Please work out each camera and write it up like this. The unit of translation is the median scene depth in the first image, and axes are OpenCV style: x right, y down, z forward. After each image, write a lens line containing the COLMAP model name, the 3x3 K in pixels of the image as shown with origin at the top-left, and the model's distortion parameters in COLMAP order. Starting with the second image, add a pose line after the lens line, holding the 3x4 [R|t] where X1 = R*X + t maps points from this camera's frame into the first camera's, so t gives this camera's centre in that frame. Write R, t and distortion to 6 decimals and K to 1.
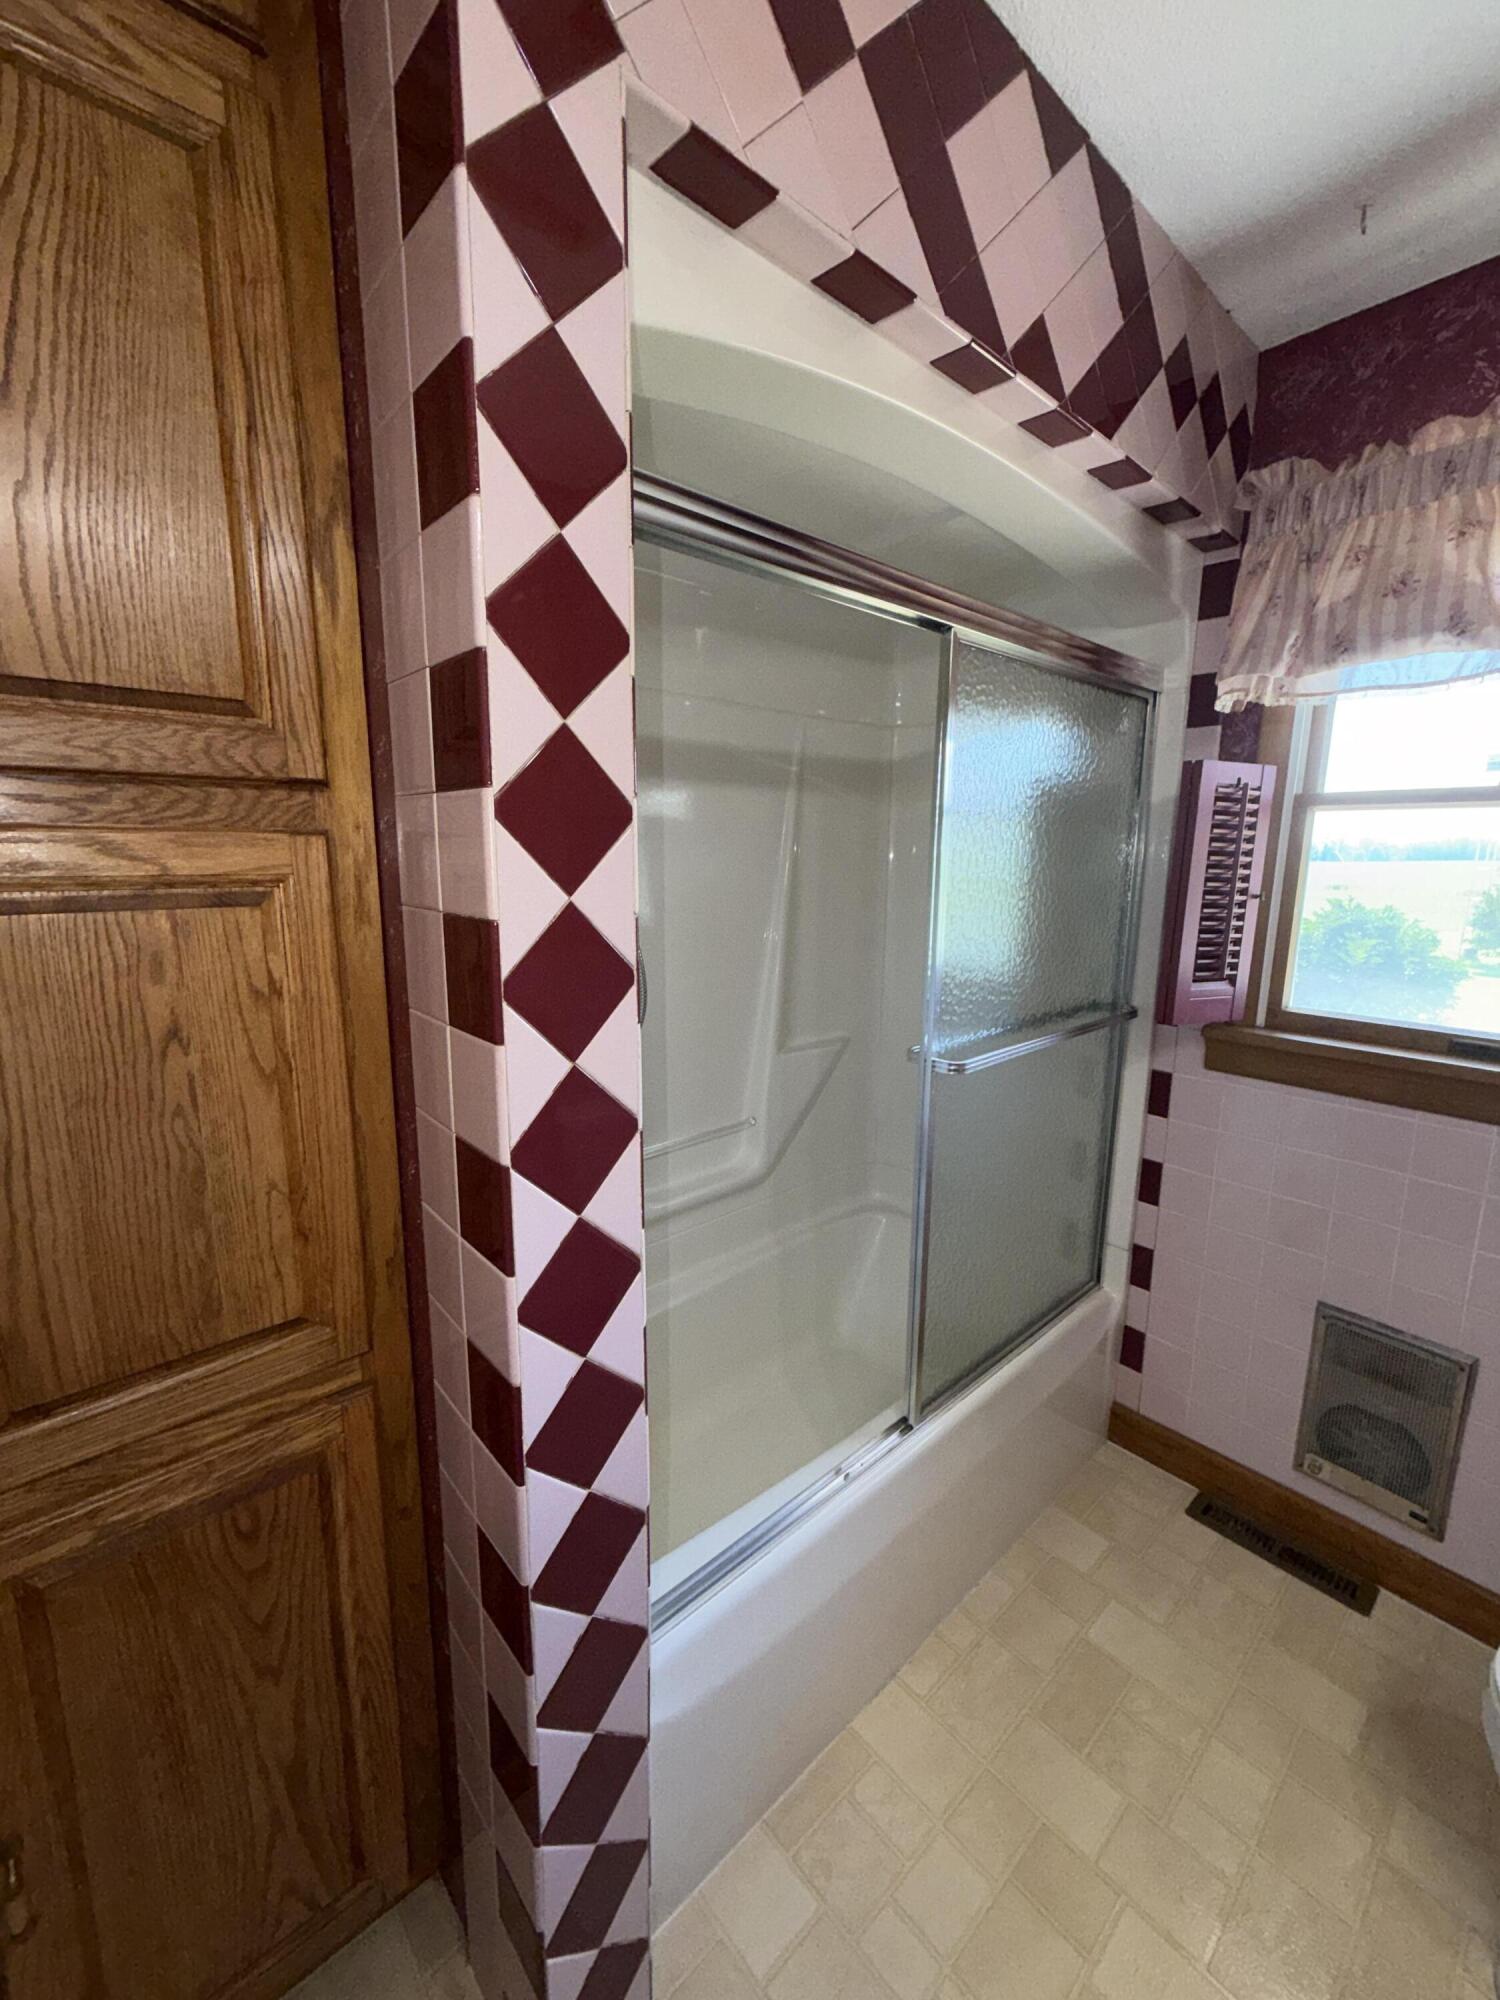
lens RADIAL K [[800.9, 0, 752.6], [0, 800.9, 992.7], [0, 0, 1]] dist [-0.000866, 0.000100]
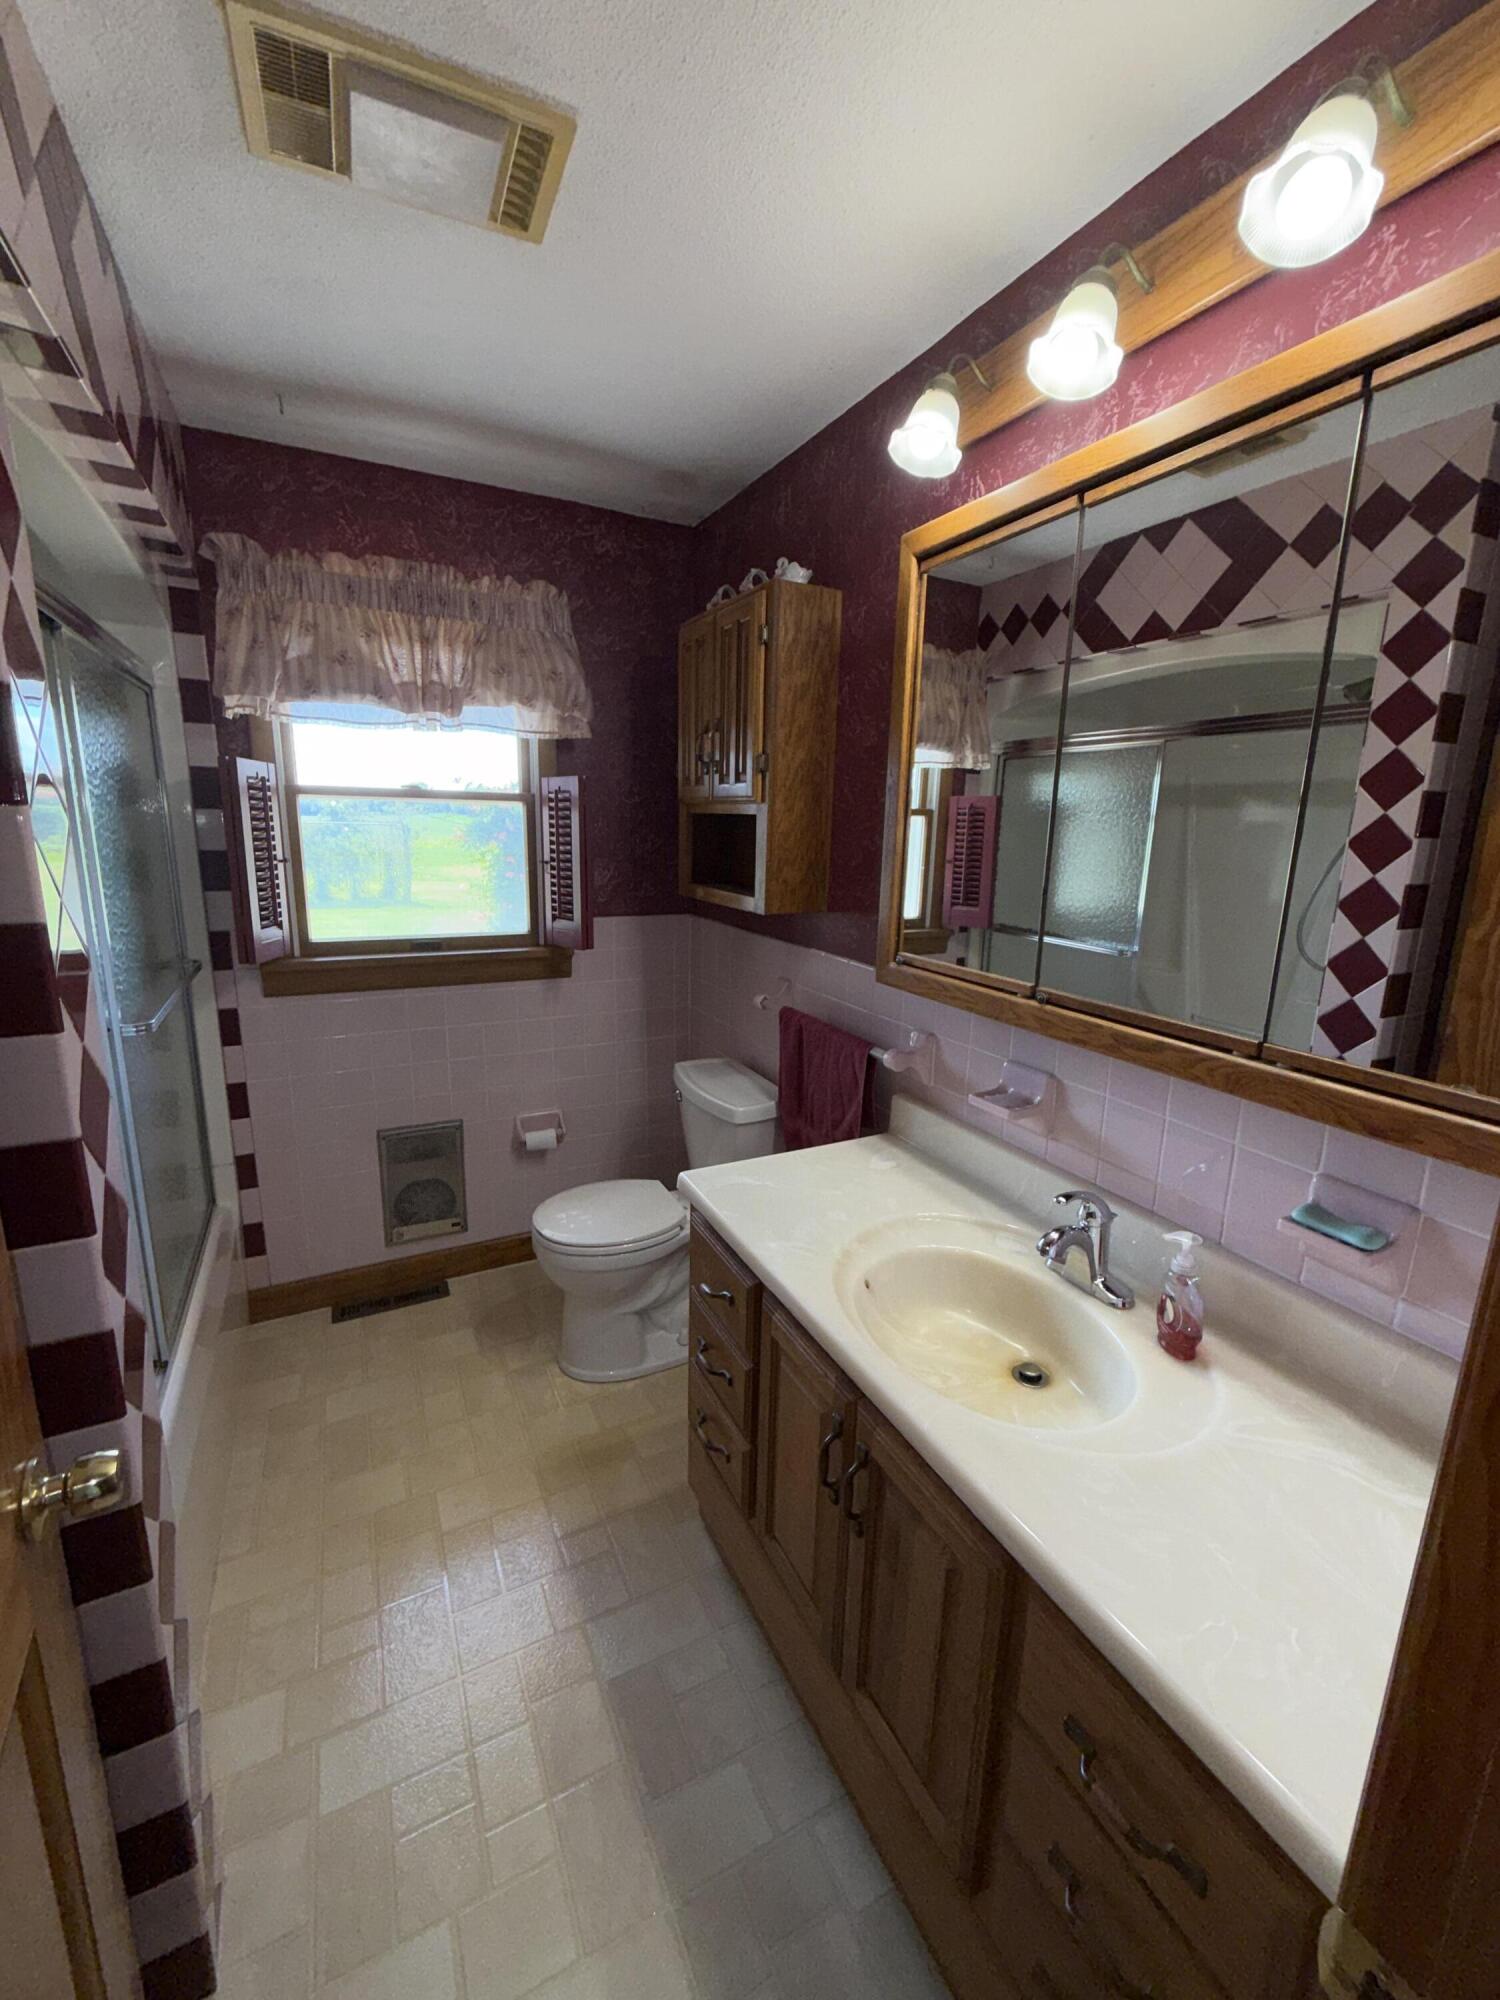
lens RADIAL K [[827.0, 0, 750.0], [0, 827.0, 1000.0], [0, 0, 1]] dist [0.001171, -0.000131]
pose [[0.254036, -0.210179, 0.944082, -0.583602], [0.150170, 0.972837, 0.176173, -0.021088], [-0.955466, 0.097018, 0.278698, -0.132163]]
